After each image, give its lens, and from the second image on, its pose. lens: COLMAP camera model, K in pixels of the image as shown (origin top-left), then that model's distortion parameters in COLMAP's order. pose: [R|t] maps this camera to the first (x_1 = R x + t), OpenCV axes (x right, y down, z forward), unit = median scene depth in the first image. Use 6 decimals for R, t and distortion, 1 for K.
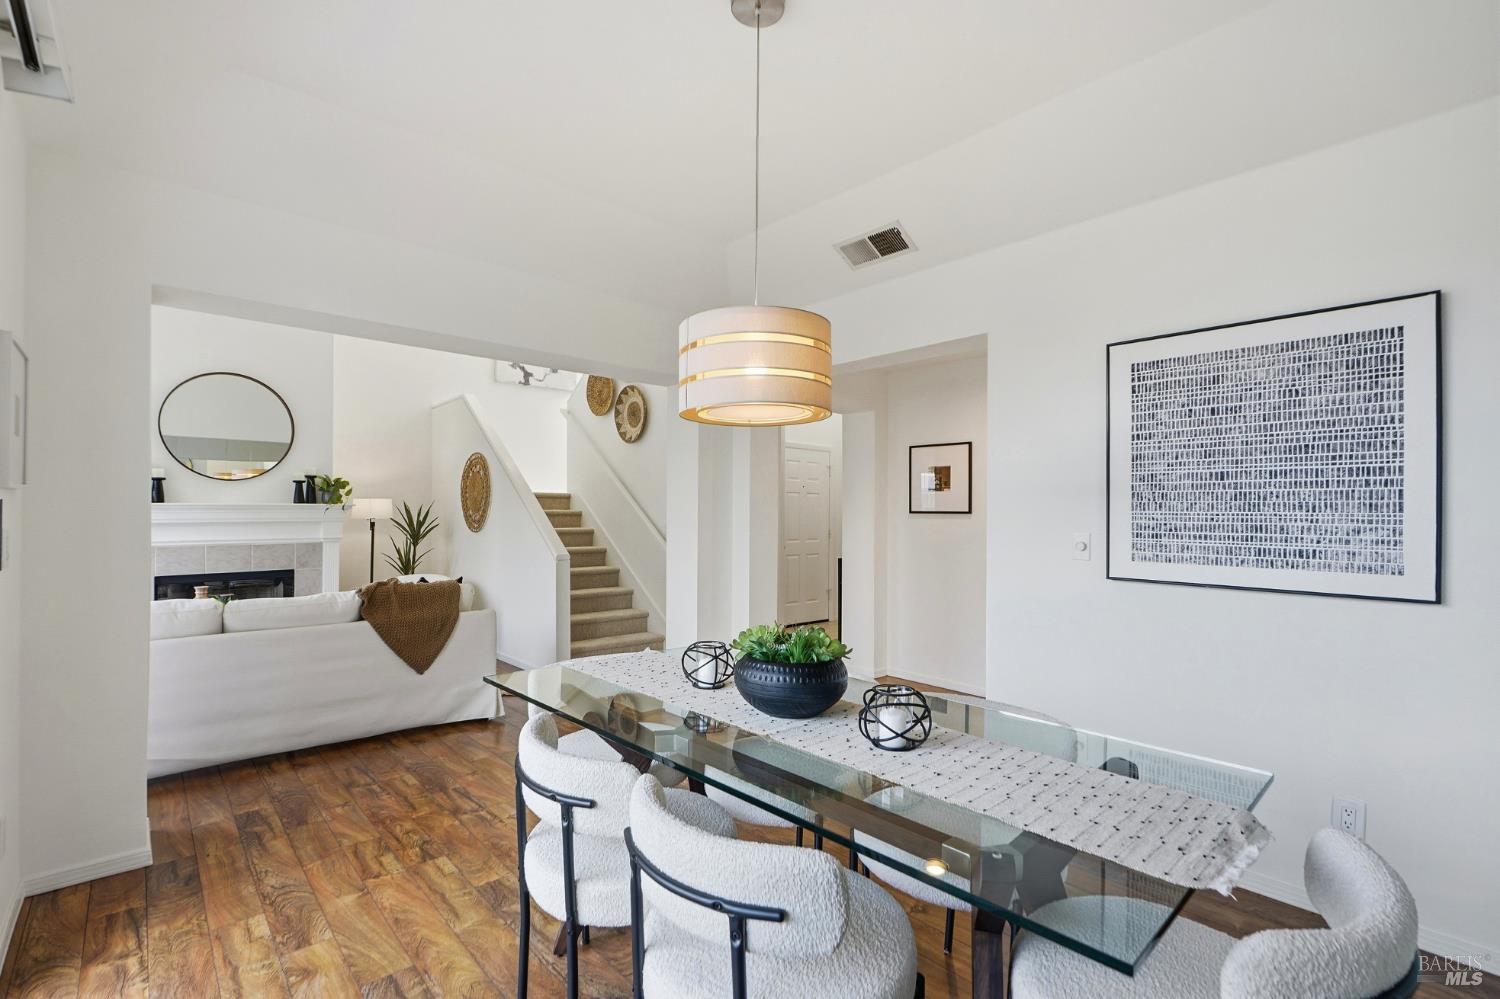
lens RADIAL K [[680.9, 0, 751.6], [0, 680.9, 502.1], [0, 0, 1]] dist [-0.001863, 0.000771]
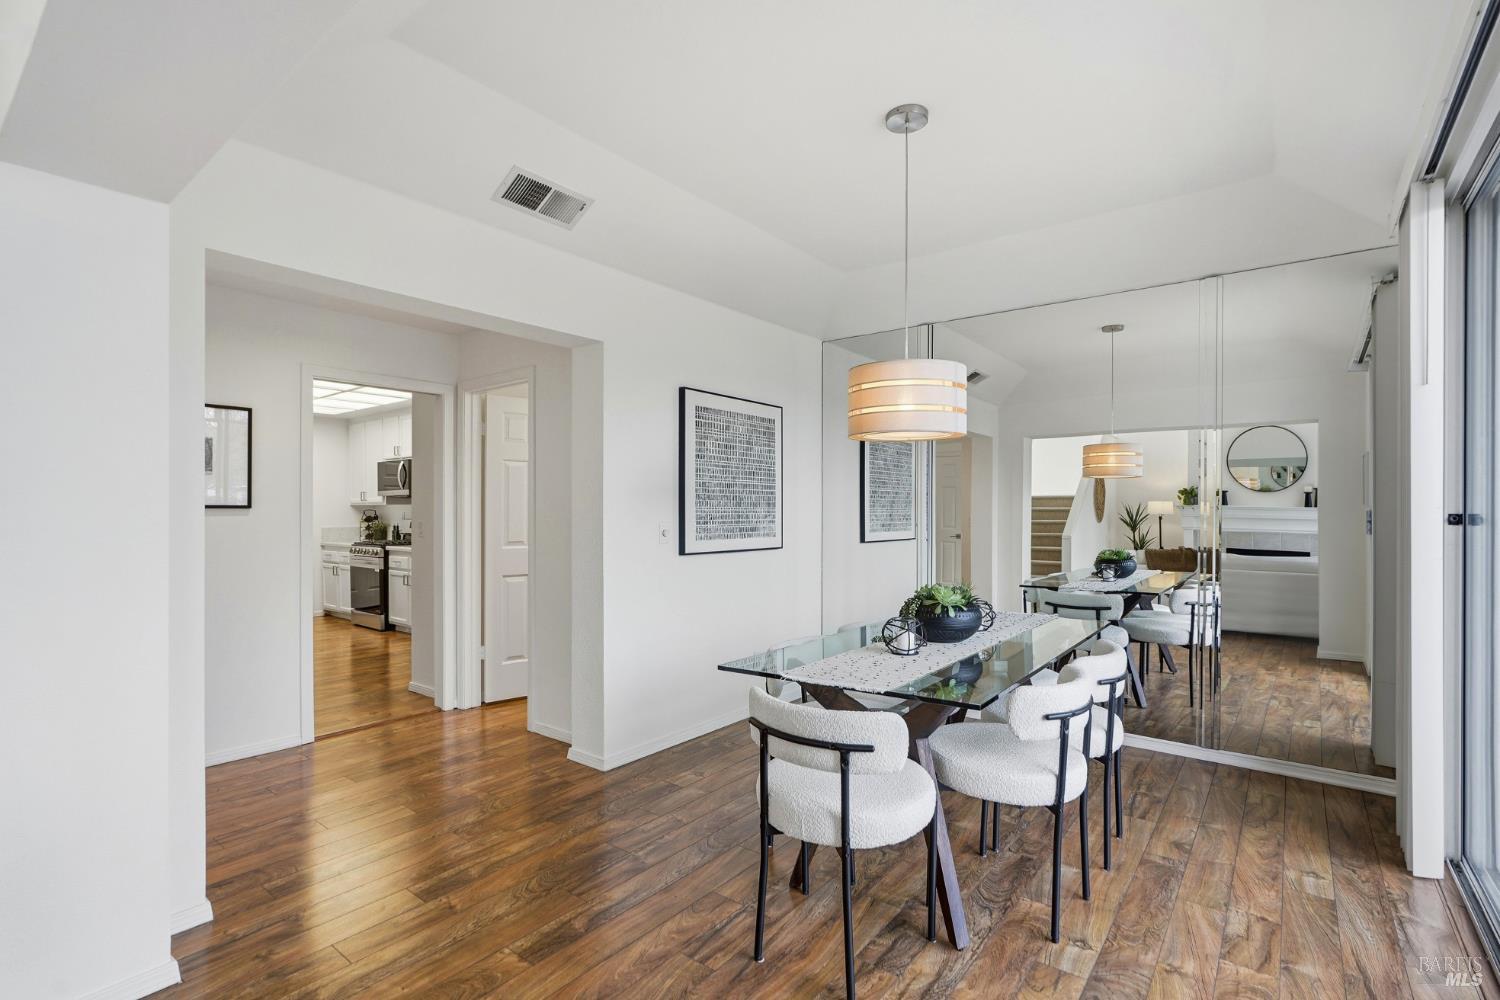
lens RADIAL K [[699.5, 0, 744.7], [0, 699.5, 505.5], [0, 0, 1]] dist [0.001909, 0.000025]
pose [[-0.160631, -0.001537, 0.987013, -1.094231], [-0.016970, 0.999855, -0.001205, 0.012667], [-0.986869, -0.016943, -0.160634, 1.329207]]
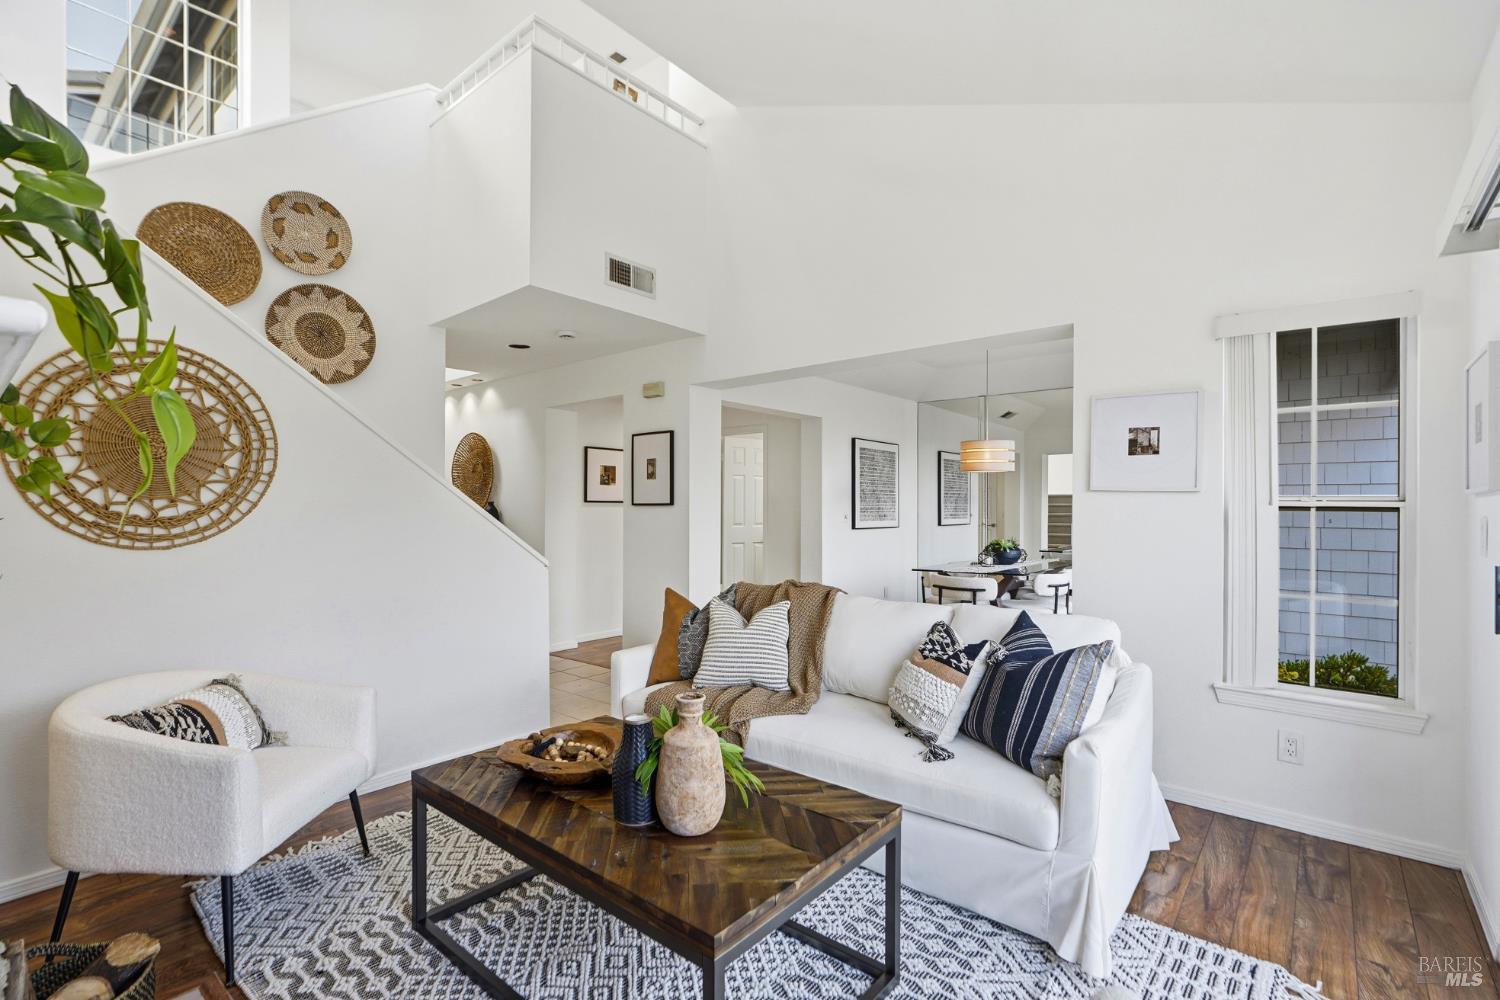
lens RADIAL K [[680.9, 0, 753.9], [0, 680.9, 506.5], [0, 0, 1]] dist [-0.001863, 0.000771]
pose [[-0.134513, -0.007751, 0.990881, -2.350645], [-0.013333, 0.999893, 0.006012, 0.019708], [-0.990822, -0.012402, -0.134602, 2.061407]]
